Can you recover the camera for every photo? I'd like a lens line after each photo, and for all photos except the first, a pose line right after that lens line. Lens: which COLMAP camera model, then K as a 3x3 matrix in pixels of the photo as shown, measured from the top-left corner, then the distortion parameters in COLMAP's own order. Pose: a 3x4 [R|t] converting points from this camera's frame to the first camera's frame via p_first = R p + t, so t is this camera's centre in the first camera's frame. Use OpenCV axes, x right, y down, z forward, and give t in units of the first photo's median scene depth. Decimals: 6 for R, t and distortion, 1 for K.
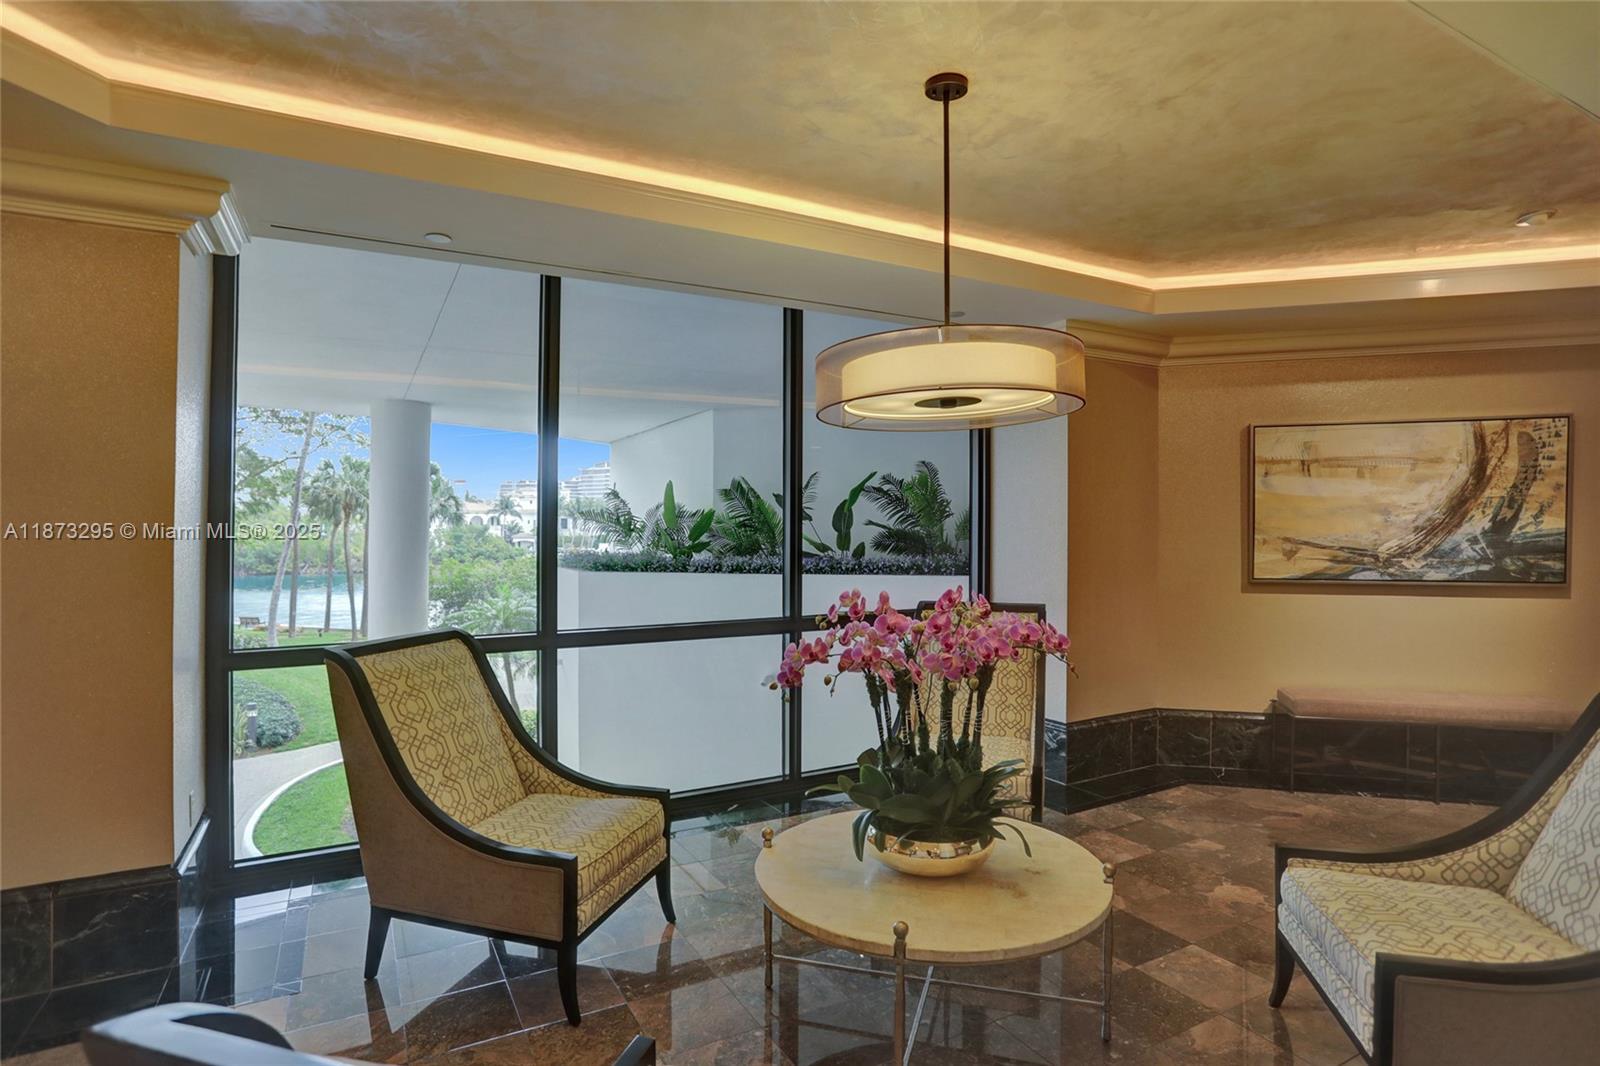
lens RADIAL K [[844.6, 0, 800.0], [0, 844.6, 533.0], [0, 0, 1]] dist [-0.001552, 0.000014]
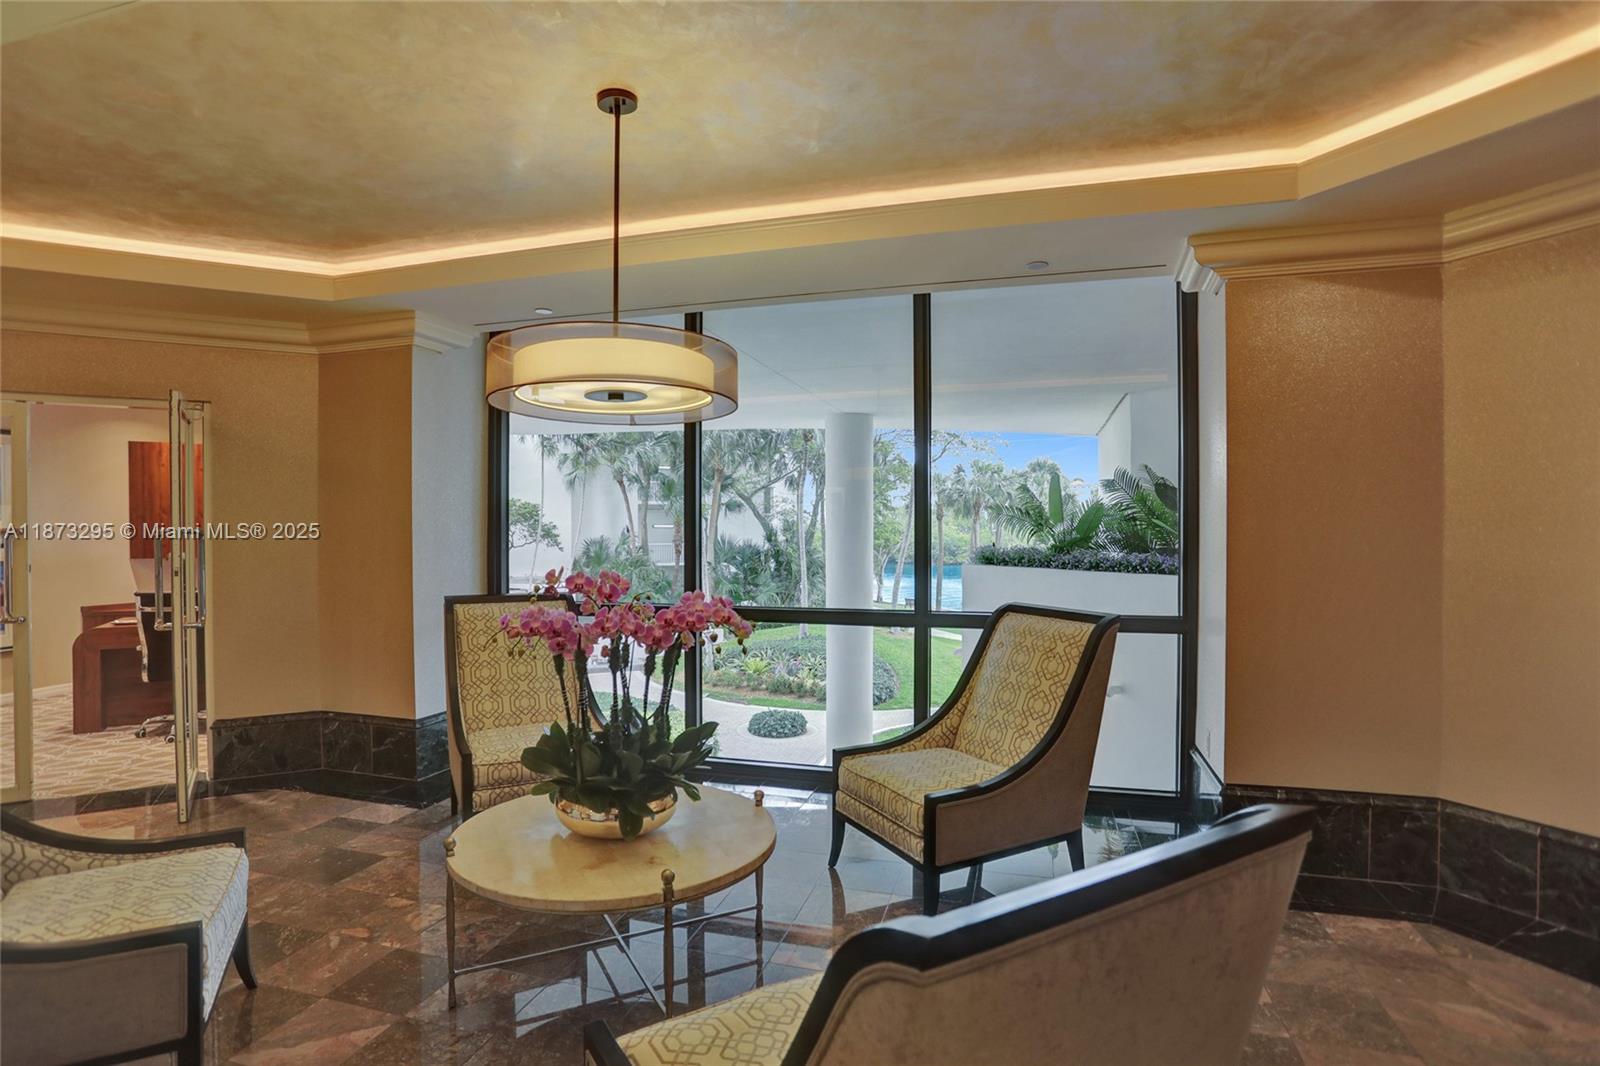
lens RADIAL K [[777.5, 0, 778.8], [0, 777.5, 537.6], [0, 0, 1]] dist [-0.061649, 0.029316]
pose [[0.702191, 0.010825, -0.711906, 0.484089], [-0.000377, 0.999890, 0.014831, 0.000965], [0.711988, -0.010146, 0.702118, 0.246965]]
